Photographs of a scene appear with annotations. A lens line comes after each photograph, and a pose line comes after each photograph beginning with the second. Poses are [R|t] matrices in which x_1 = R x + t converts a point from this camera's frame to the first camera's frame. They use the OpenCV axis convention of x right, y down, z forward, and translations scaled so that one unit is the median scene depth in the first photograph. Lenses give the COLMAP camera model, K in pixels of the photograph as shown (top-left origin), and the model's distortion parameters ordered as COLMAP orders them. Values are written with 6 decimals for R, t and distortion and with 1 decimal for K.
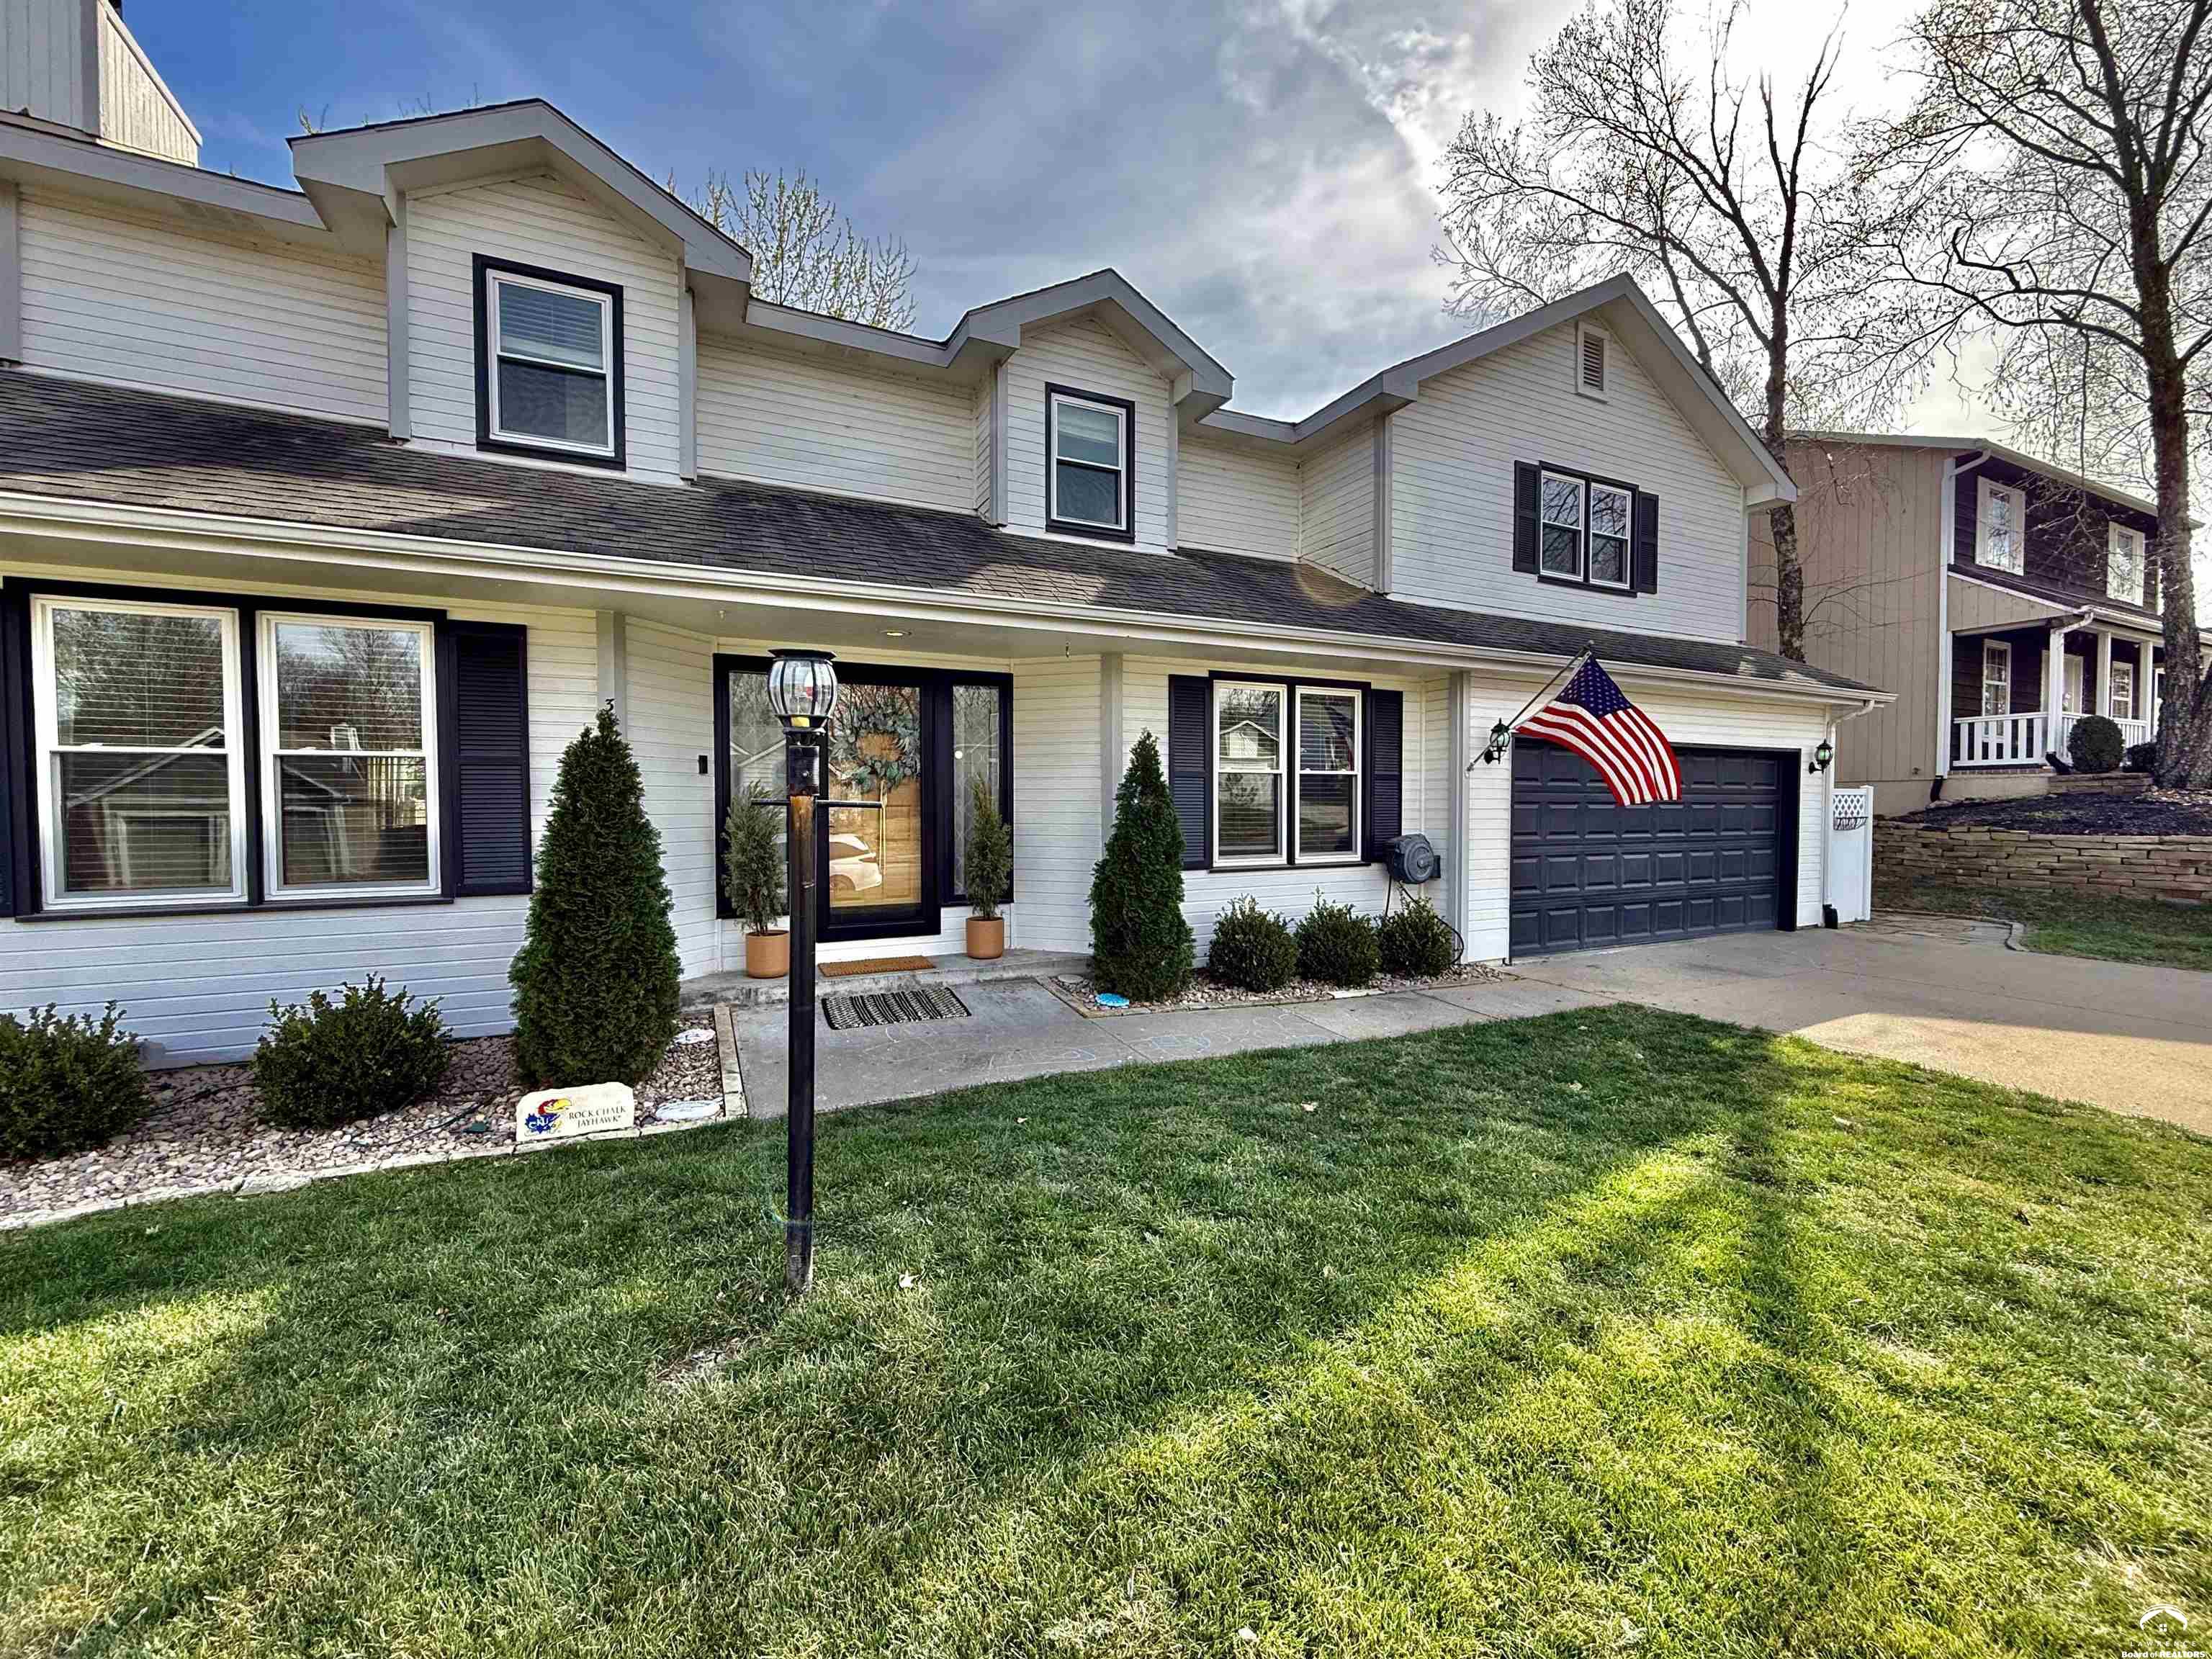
lens RADIAL K [[884.3, 0, 1107.7], [0, 884.3, 830.9], [0, 0, 1]] dist [-0.000926, -0.000185]
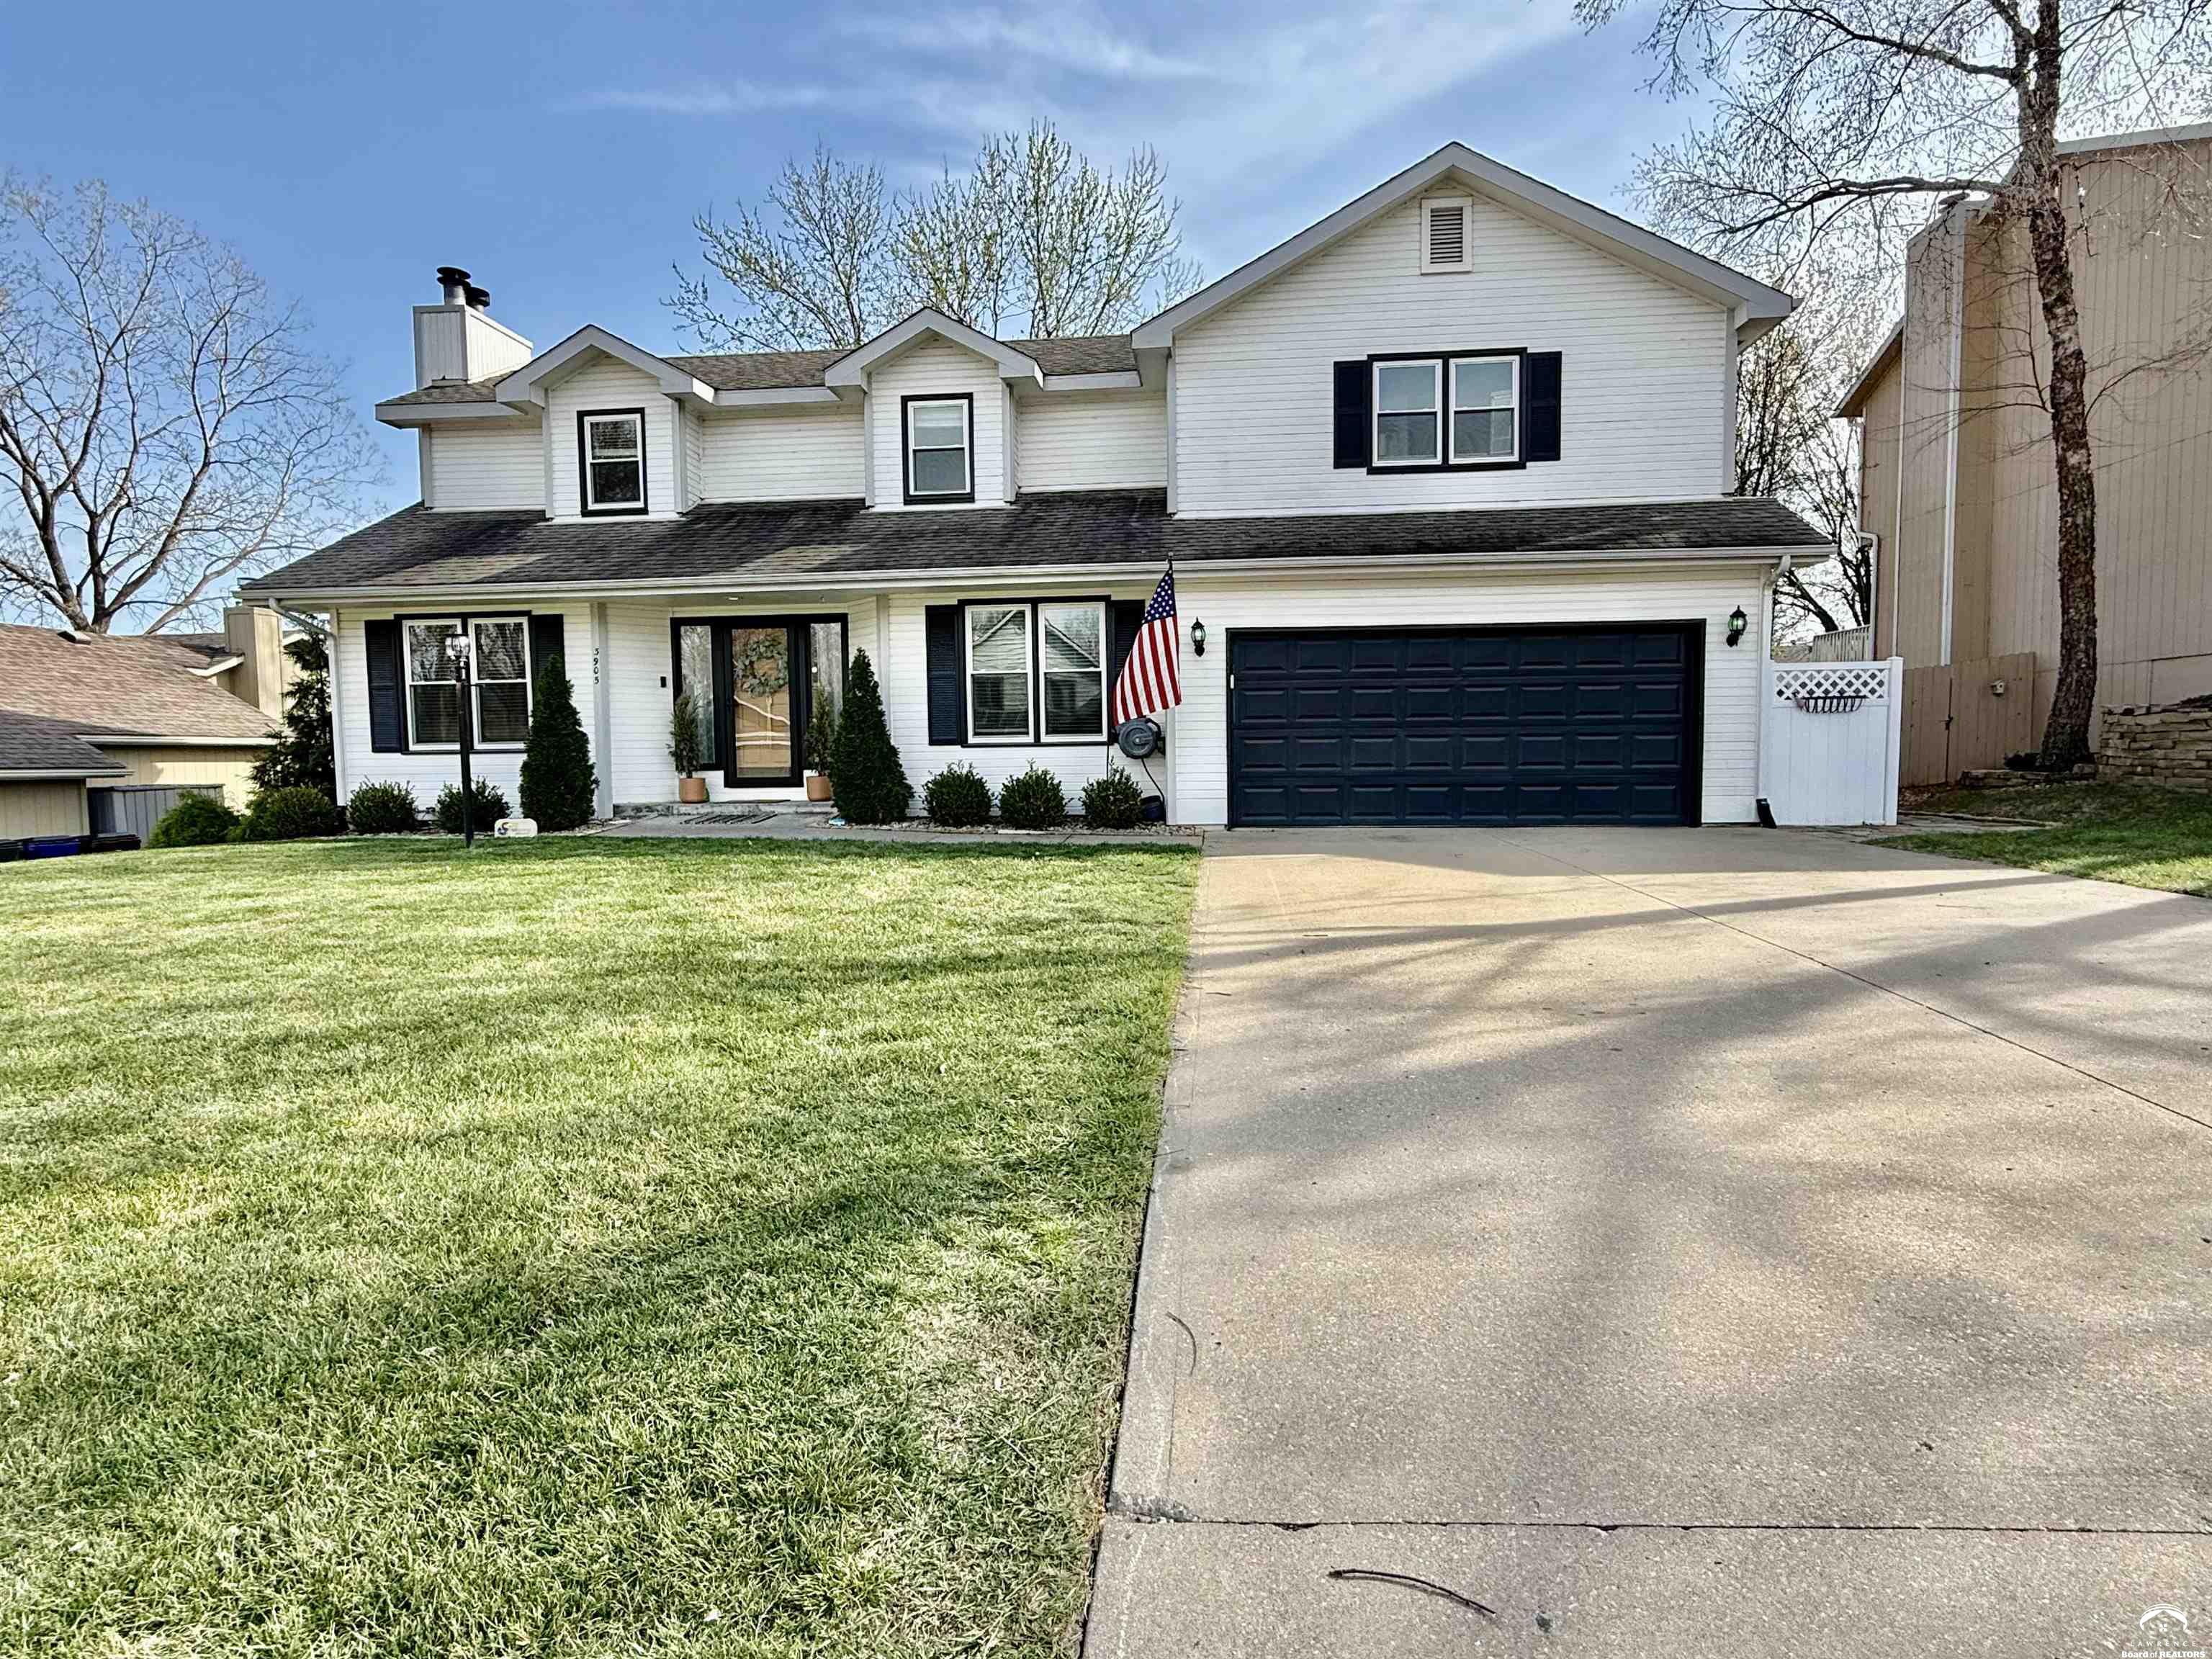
lens RADIAL K [[1161.7, 0, 1105.7], [0, 1161.7, 830.1], [0, 0, 1]] dist [-0.003370, -0.000396]
pose [[0.846054, 0.025538, -0.532485, 1.190571], [-0.004643, 0.999167, 0.040543, 0.095242], [0.533077, -0.031829, 0.845468, -0.386905]]
